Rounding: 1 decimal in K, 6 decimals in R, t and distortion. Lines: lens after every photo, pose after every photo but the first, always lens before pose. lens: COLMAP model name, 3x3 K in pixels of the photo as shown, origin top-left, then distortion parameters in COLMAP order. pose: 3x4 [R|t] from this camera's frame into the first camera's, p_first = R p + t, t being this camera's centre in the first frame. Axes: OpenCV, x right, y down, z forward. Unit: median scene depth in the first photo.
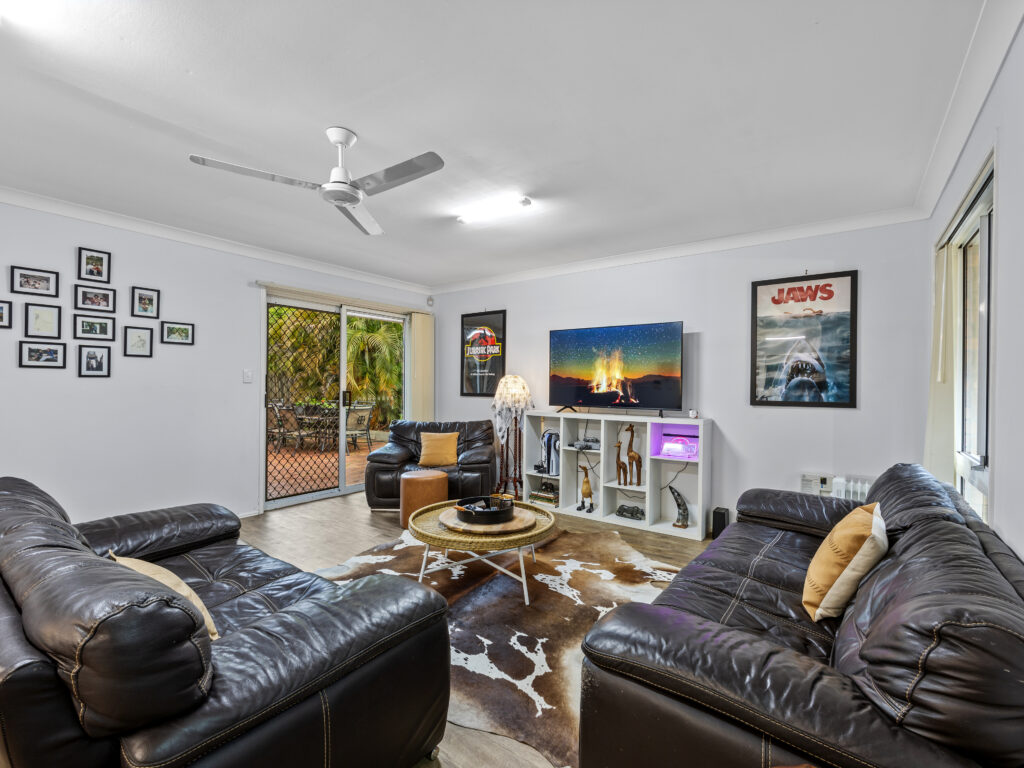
lens RADIAL K [[461.7, 0, 512.0], [0, 461.7, 384.2], [0, 0, 1]] dist [-0.005825, -0.000233]
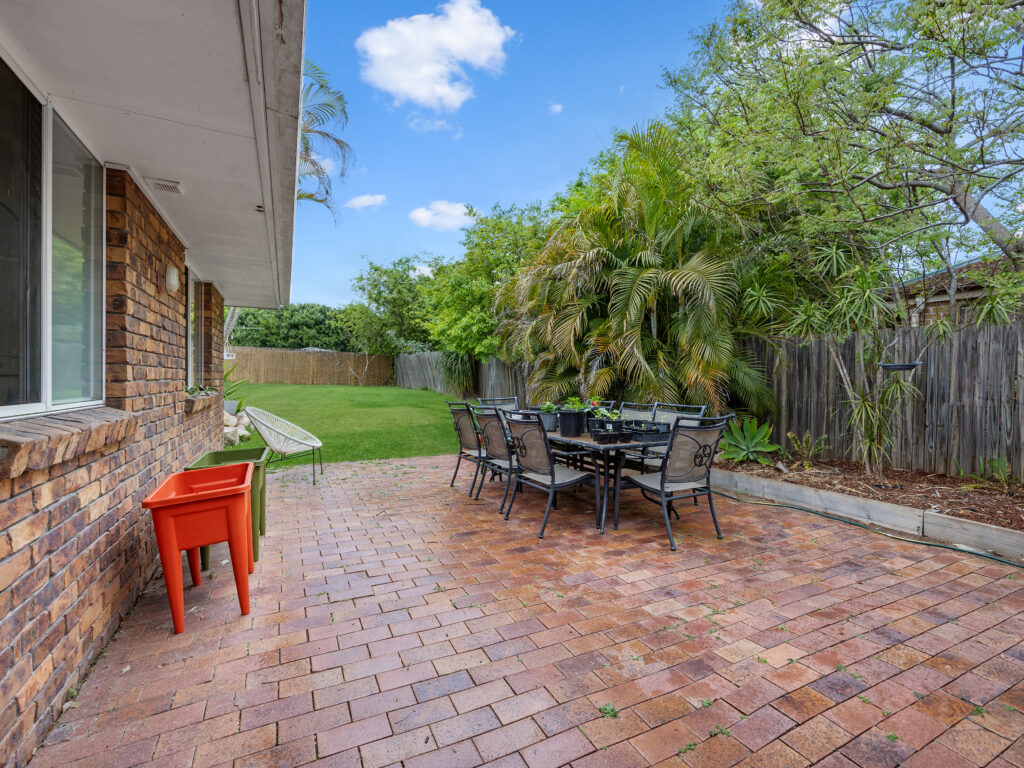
lens RADIAL K [[461.7, 0, 510.7], [0, 461.7, 384.3], [0, 0, 1]] dist [-0.005825, -0.000233]
pose [[0.890478, 0.000322, -0.455026, -0.233786], [0.000666, 0.999998, 0.002010, 0.014167], [0.455026, -0.002093, 0.890476, 0.468645]]
